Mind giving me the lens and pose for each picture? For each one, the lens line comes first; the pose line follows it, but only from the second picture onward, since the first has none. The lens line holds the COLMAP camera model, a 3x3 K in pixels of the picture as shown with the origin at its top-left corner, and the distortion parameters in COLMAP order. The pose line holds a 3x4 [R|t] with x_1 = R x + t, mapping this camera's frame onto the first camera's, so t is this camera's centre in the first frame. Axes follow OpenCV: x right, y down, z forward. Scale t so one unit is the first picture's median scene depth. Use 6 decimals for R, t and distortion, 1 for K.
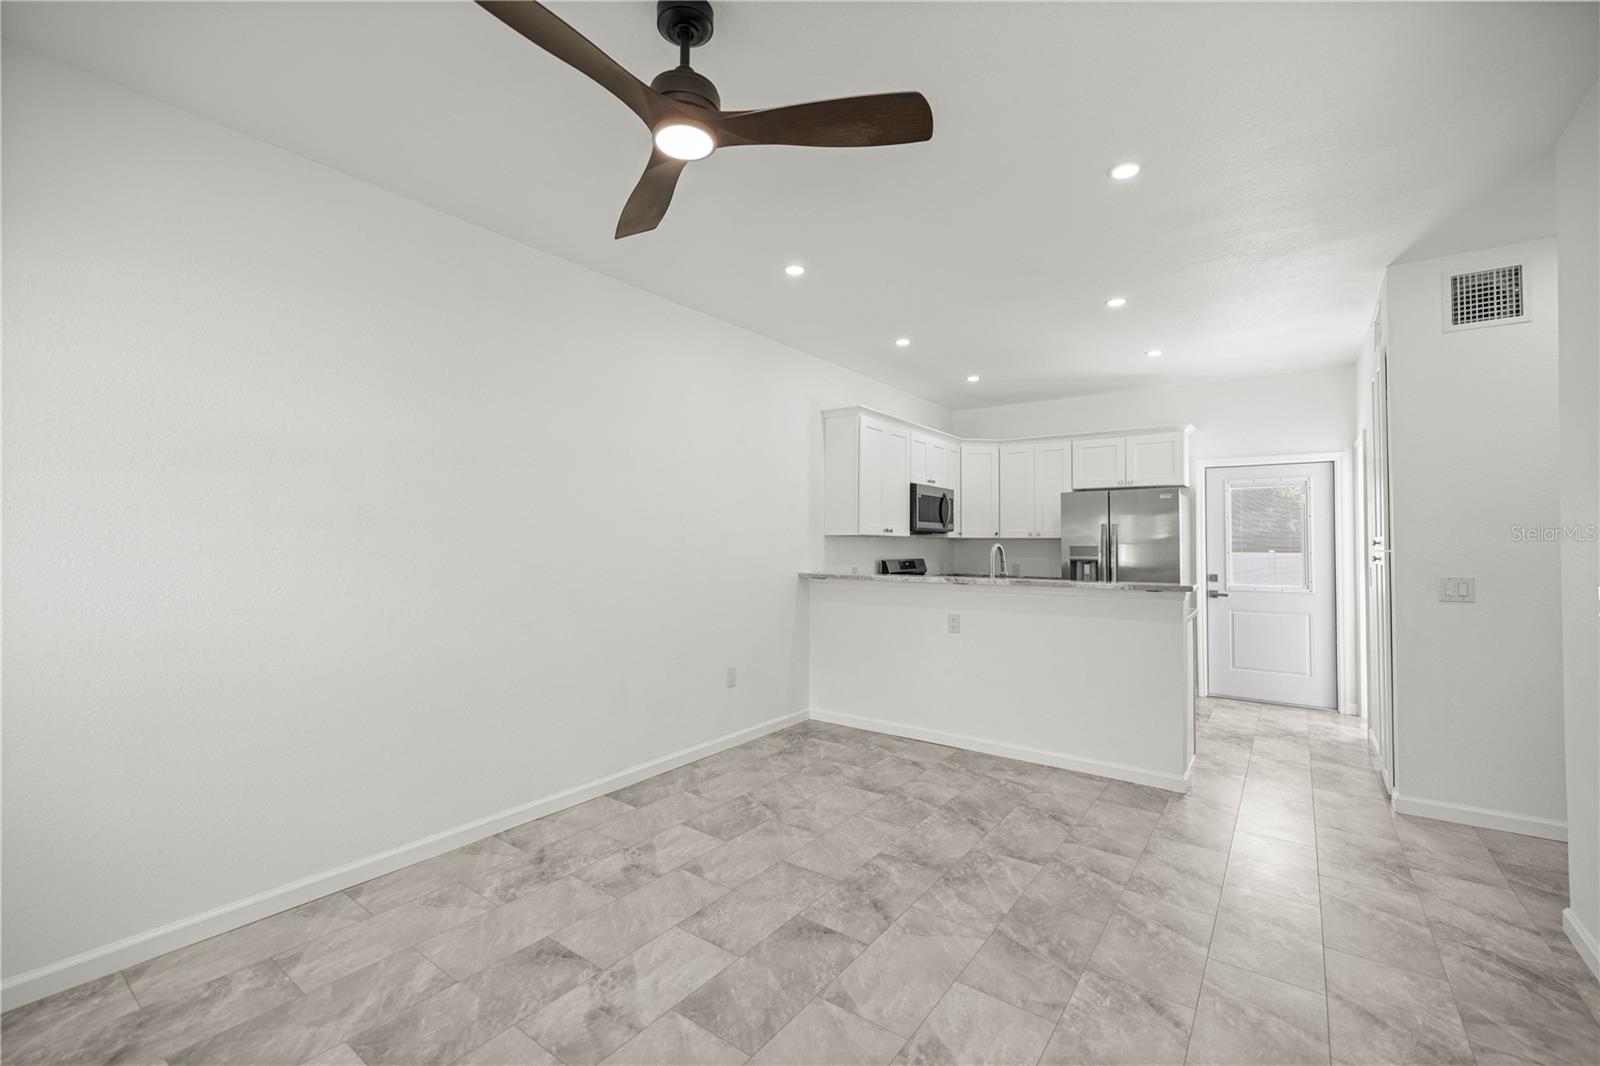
lens RADIAL K [[675.3, 0, 789.5], [0, 675.3, 528.1], [0, 0, 1]] dist [0.003162, 0.000807]
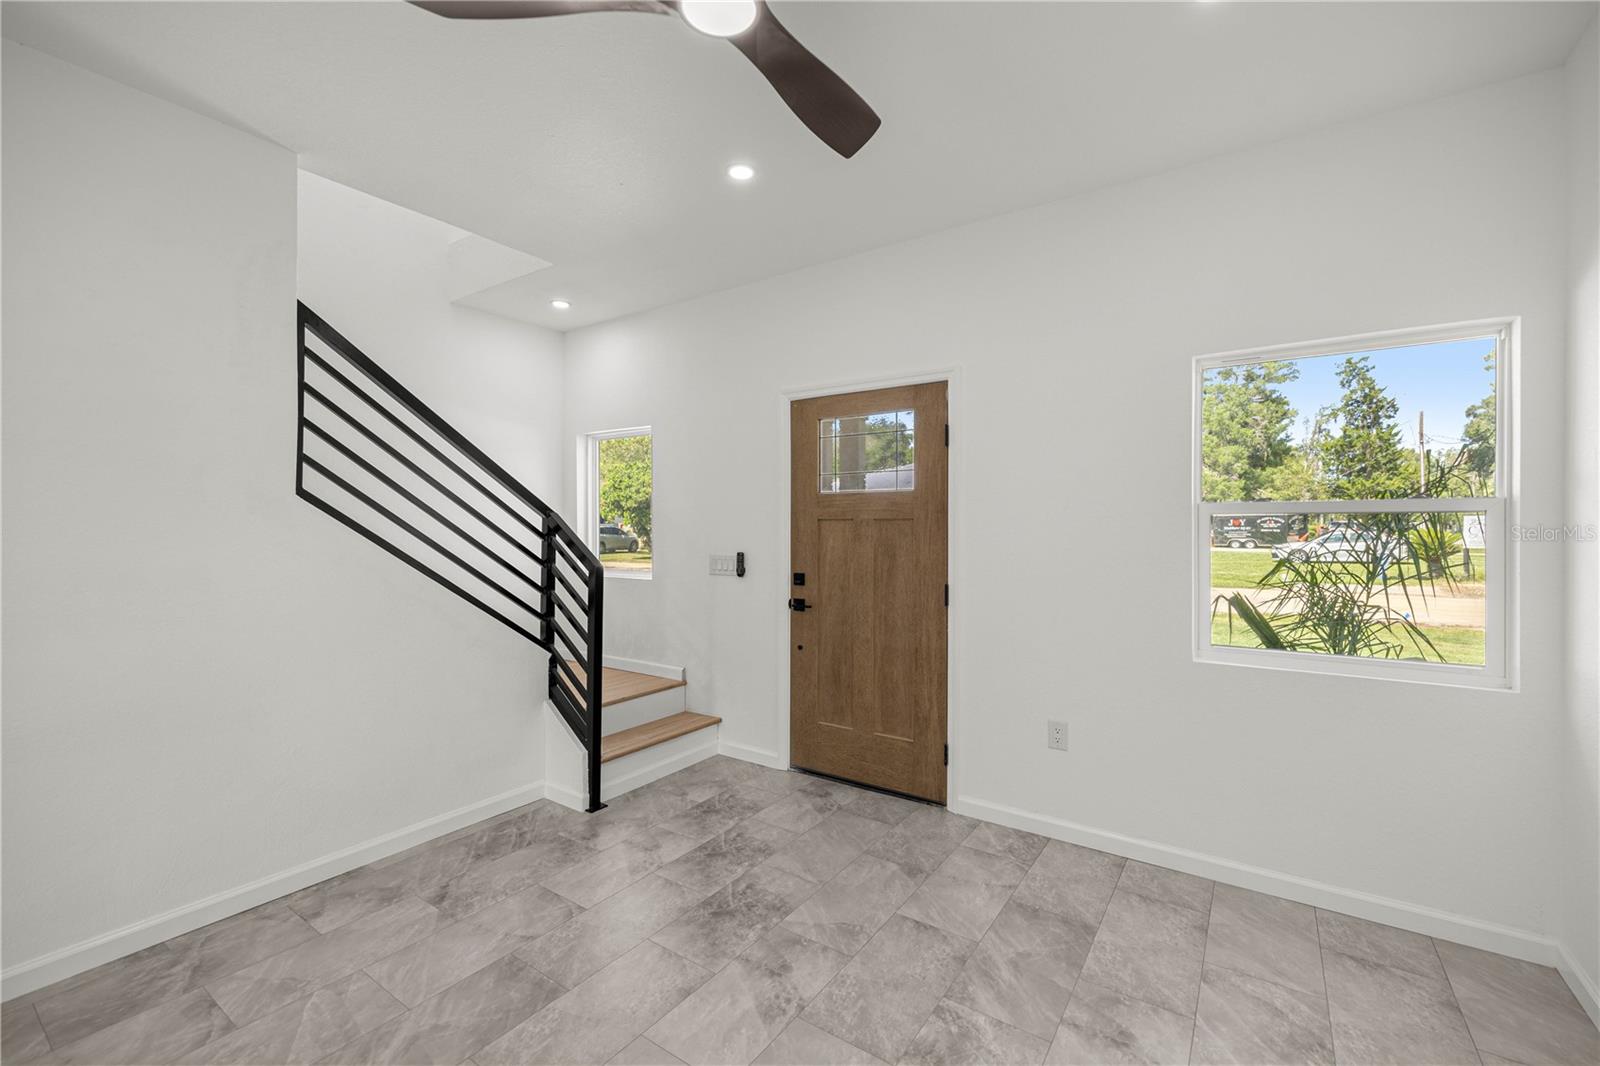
lens RADIAL K [[675.3, 0, 791.4], [0, 675.3, 531.2], [0, 0, 1]] dist [0.003162, 0.000807]
pose [[-0.999583, -0.000514, -0.028863, -0.095020], [-0.000155, 0.999923, -0.012437, 0.011832], [0.028867, -0.012428, -0.999506, 0.738984]]
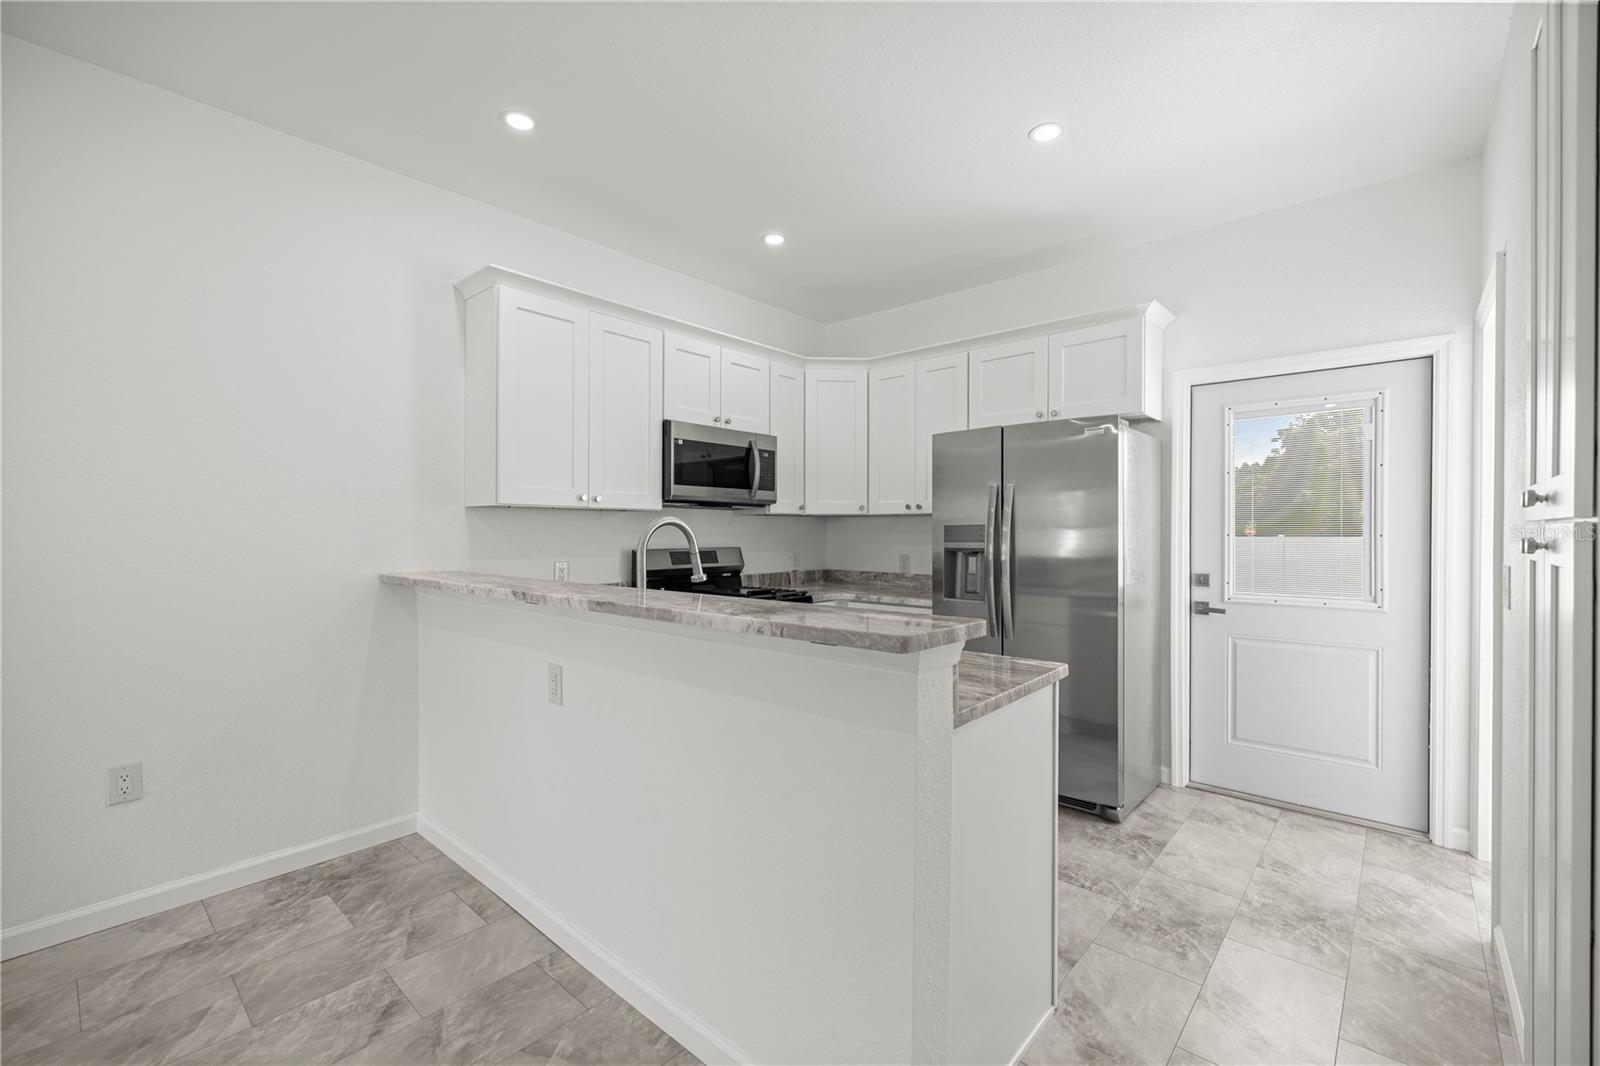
lens RADIAL K [[675.3, 0, 804.9], [0, 675.3, 537.9], [0, 0, 1]] dist [0.003162, 0.000807]
pose [[0.996348, -0.002531, -0.085354, 0.475373], [0.005234, 0.999492, 0.031453, 0.025395], [0.085231, -0.031784, 0.995854, 0.564035]]
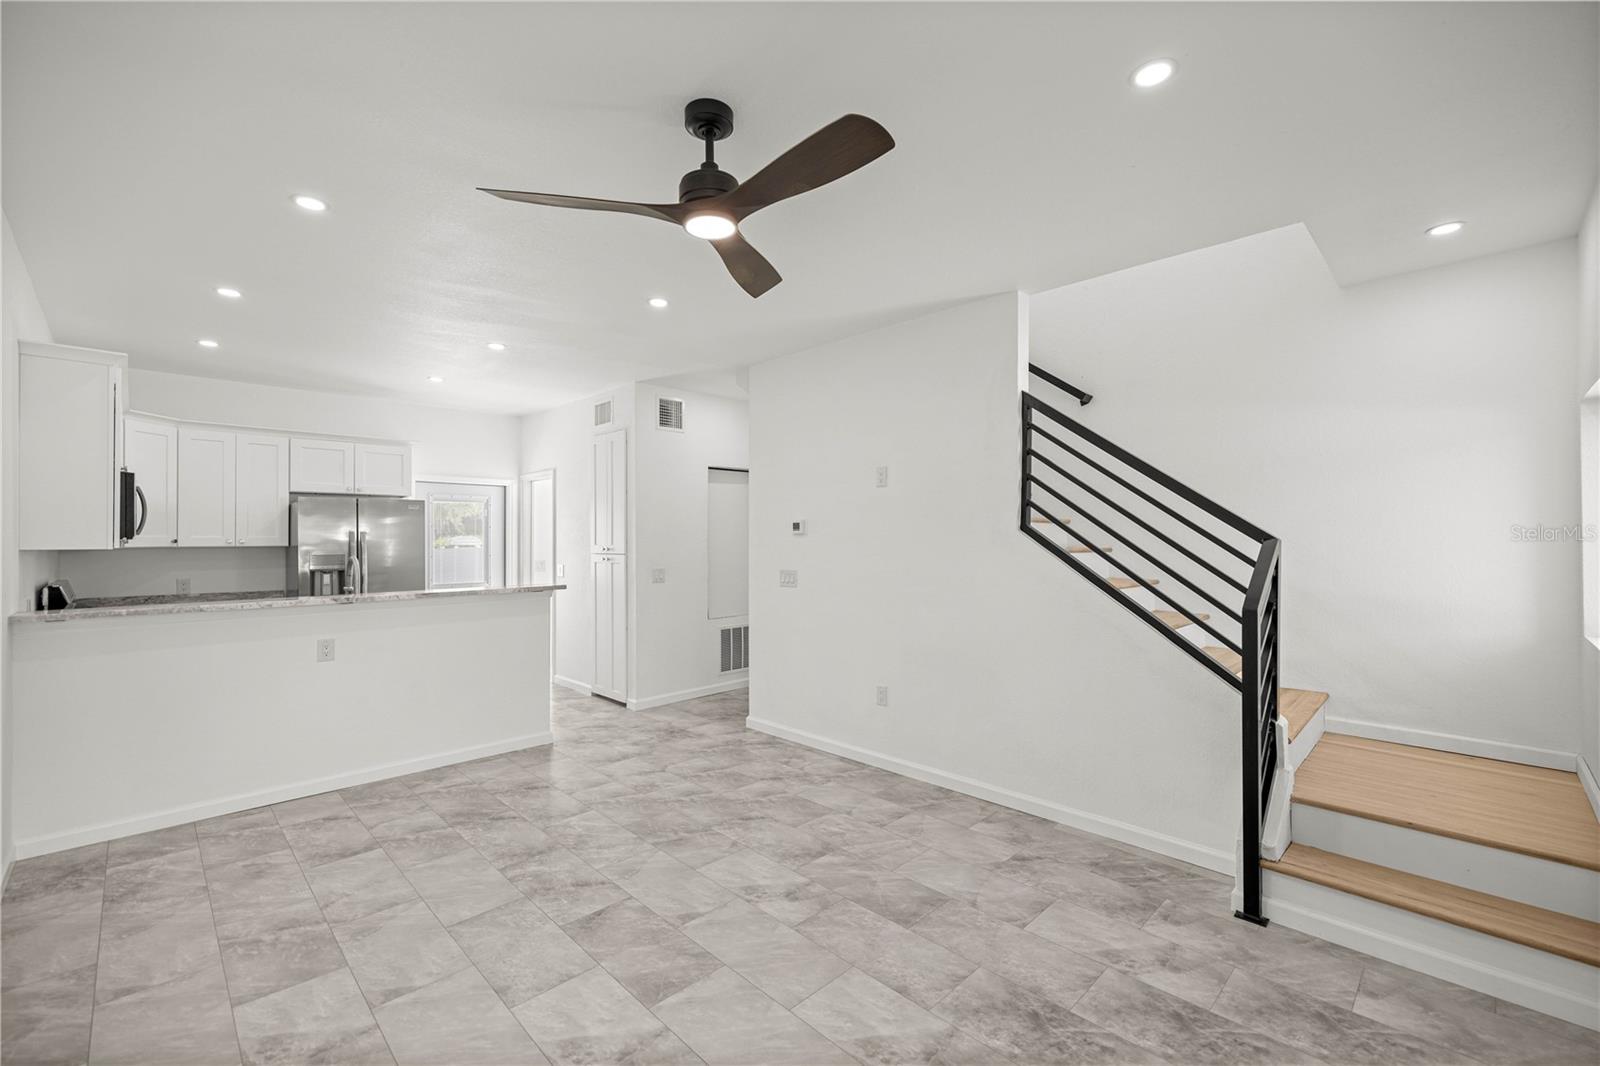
lens RADIAL K [[675.3, 0, 802.9], [0, 675.3, 533.7], [0, 0, 1]] dist [0.003162, 0.000807]
pose [[0.147432, 0.003016, 0.989068, -0.543031], [-0.016137, 0.999870, -0.000644, -0.017733], [-0.988940, -0.015866, 0.147462, 0.279915]]
